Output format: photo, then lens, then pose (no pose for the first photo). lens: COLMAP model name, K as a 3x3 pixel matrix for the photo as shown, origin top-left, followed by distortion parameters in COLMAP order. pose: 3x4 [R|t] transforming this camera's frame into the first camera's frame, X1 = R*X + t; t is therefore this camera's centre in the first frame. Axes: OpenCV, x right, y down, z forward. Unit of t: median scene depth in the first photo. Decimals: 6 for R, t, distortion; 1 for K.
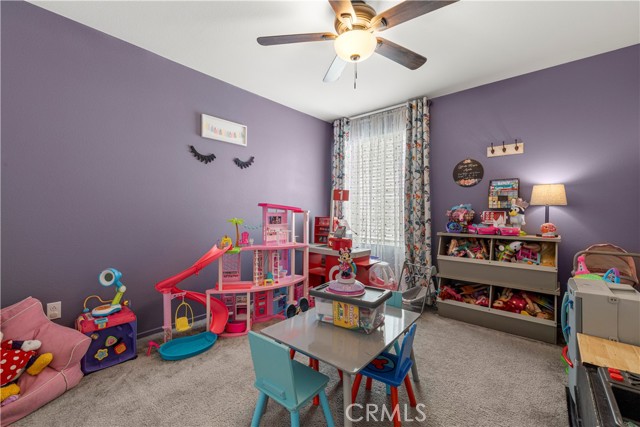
lens RADIAL K [[276.1, 0, 320.0], [0, 276.1, 215.4], [0, 0, 1]] dist [0.002032, -0.000044]
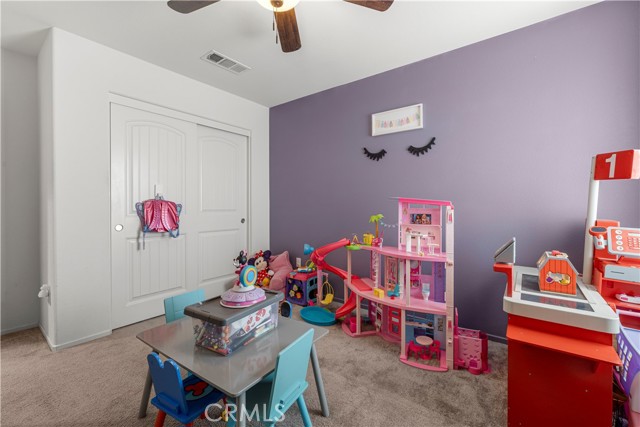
lens RADIAL K [[276.1, 0, 319.2], [0, 276.1, 208.2], [0, 0, 1]] dist [0.002032, -0.000044]
pose [[0.053028, 0.001675, -0.998592, 0.595055], [-0.010032, 0.999949, 0.001145, -0.010605], [0.998543, 0.009957, 0.053042, 0.726702]]
